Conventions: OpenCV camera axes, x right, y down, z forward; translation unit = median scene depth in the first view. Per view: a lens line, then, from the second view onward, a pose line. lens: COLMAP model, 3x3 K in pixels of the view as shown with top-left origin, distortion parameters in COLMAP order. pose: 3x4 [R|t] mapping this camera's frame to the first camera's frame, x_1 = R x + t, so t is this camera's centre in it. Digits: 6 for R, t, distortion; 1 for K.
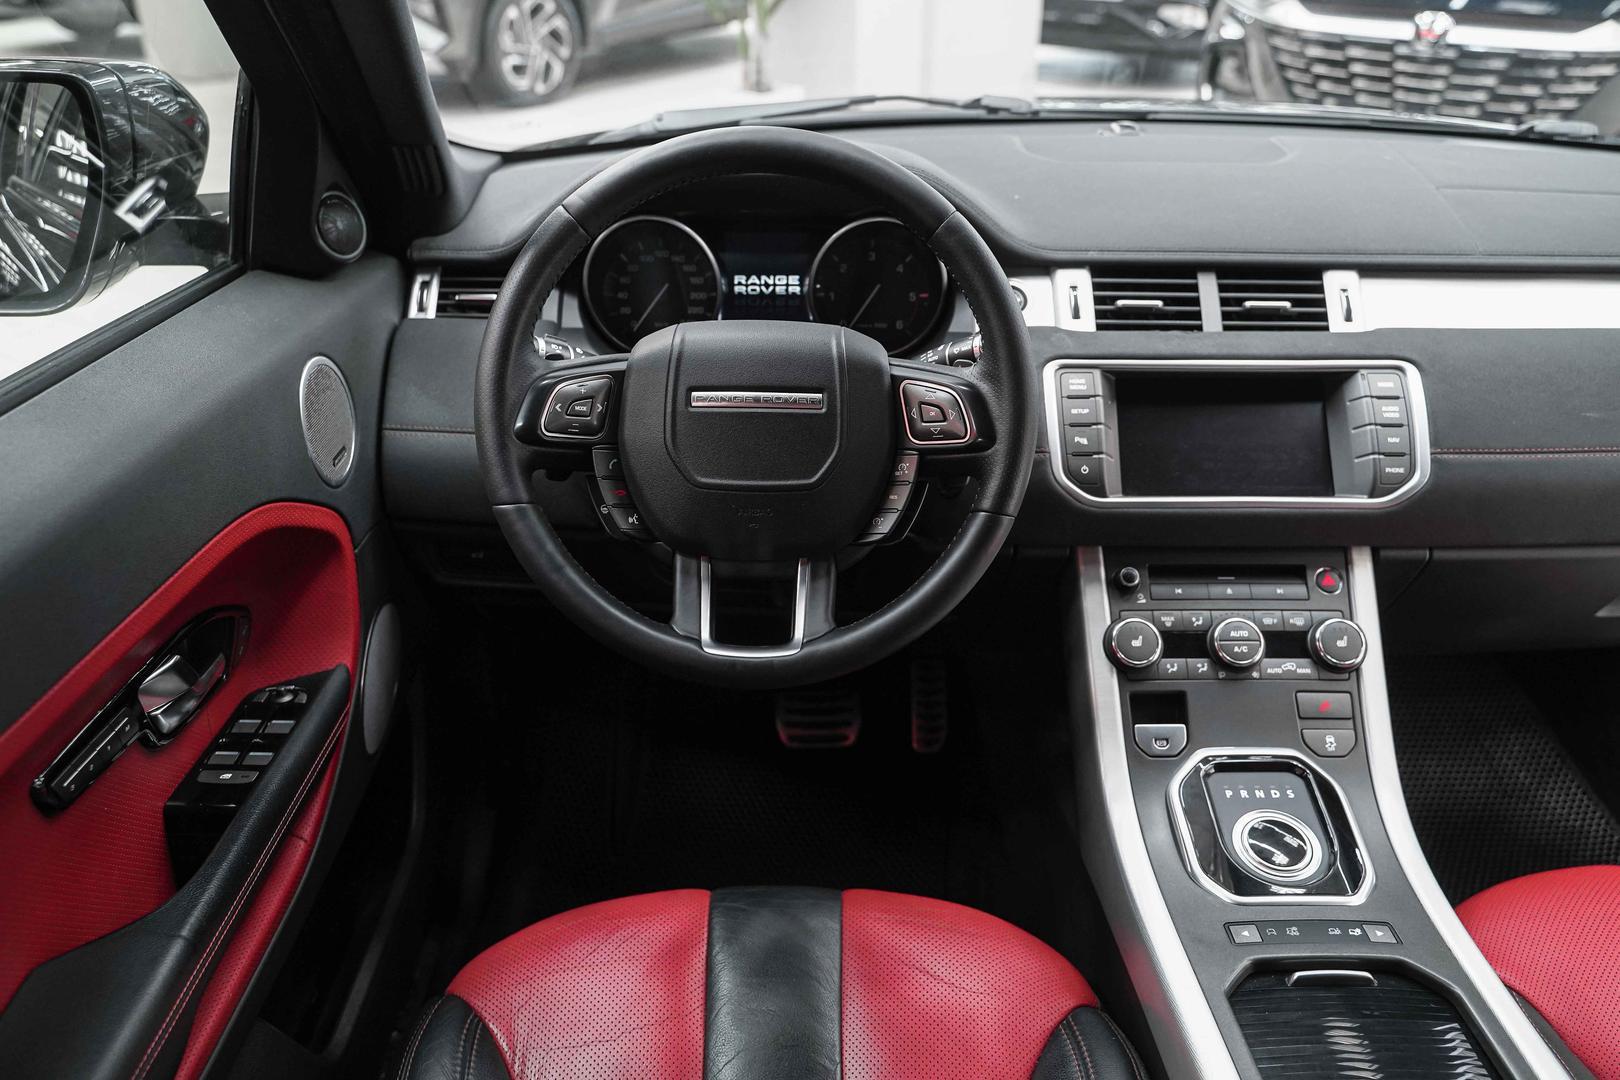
lens RADIAL K [[1369.4, 0, 799.8], [0, 1369.4, 533.6], [0, 0, 1]] dist [-0.004005, 0.034842]
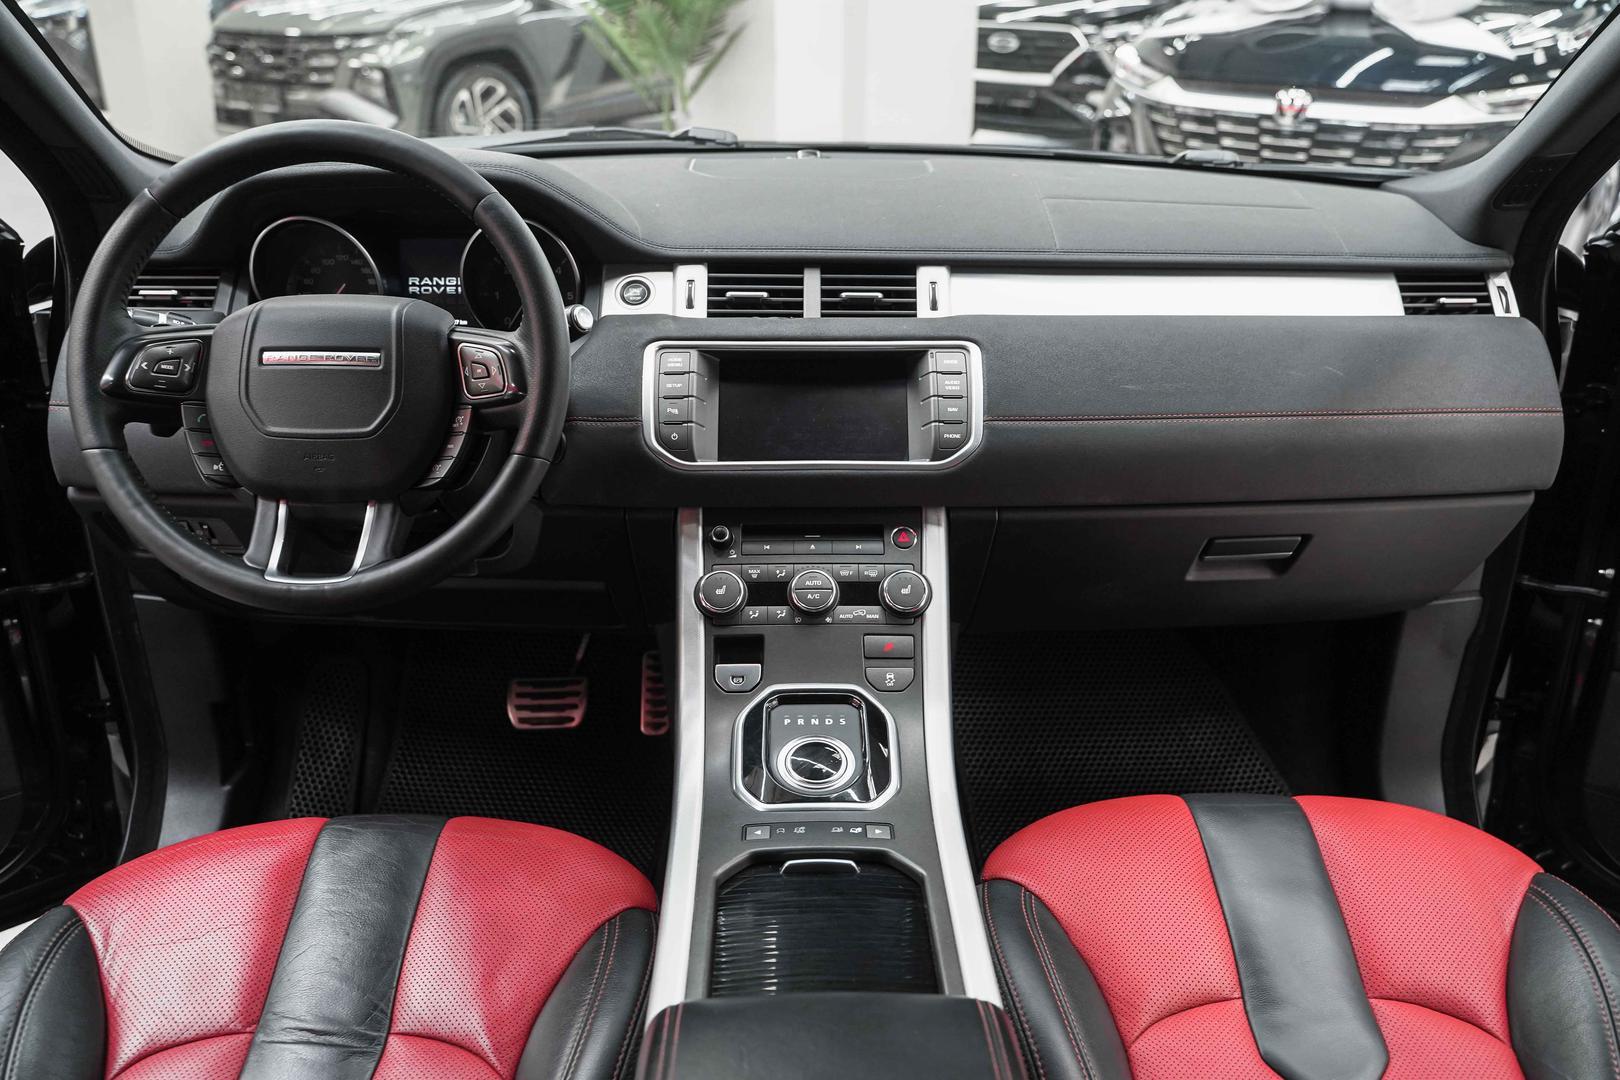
lens RADIAL K [[1369.4, 0, 826.5], [0, 1369.4, 546.1], [0, 0, 1]] dist [-0.004005, 0.034842]
pose [[0.999988, -0.004271, 0.002556, 0.321693], [0.004404, 0.998504, -0.054501, 0.101791], [-0.002319, 0.054512, 0.998510, -0.107565]]
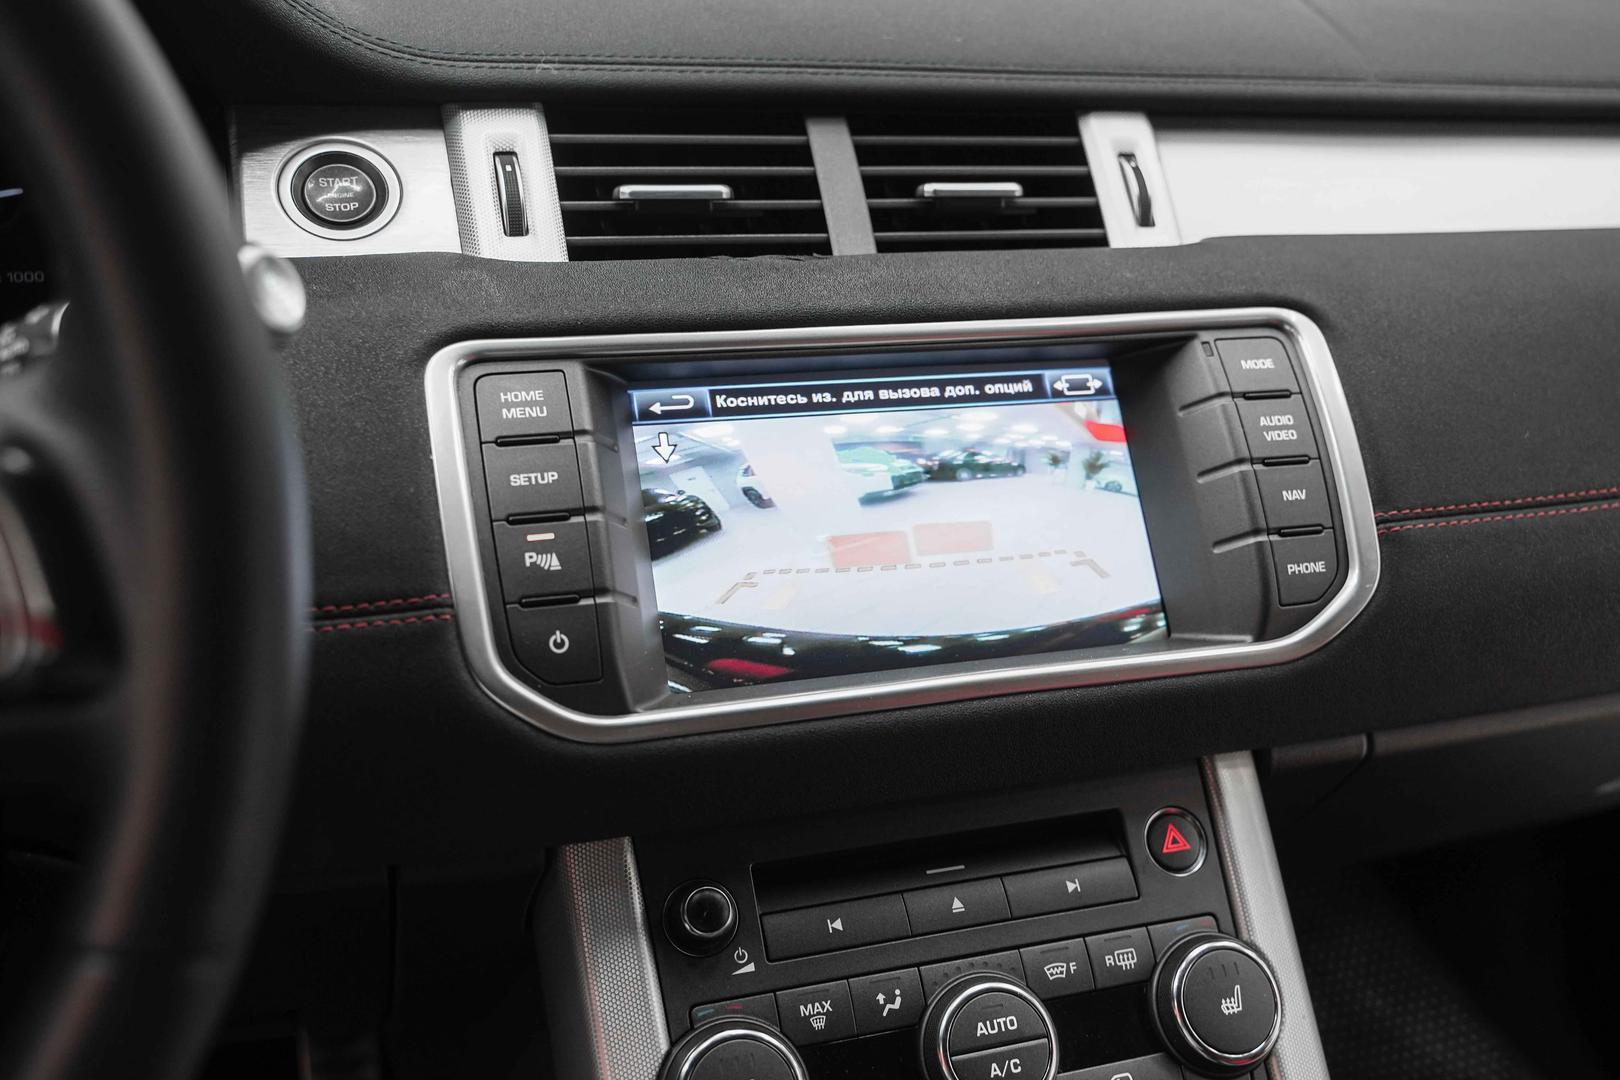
lens RADIAL K [[1606.8, 0, 834.1], [0, 1606.8, 549.8], [0, 0, 1]] dist [0.012672, 0.000000]
pose [[0.950207, -0.083715, 0.300163, 0.149231], [0.087557, 0.996159, 0.000654, -0.063304], [-0.299065, 0.025660, 0.953888, 0.565546]]
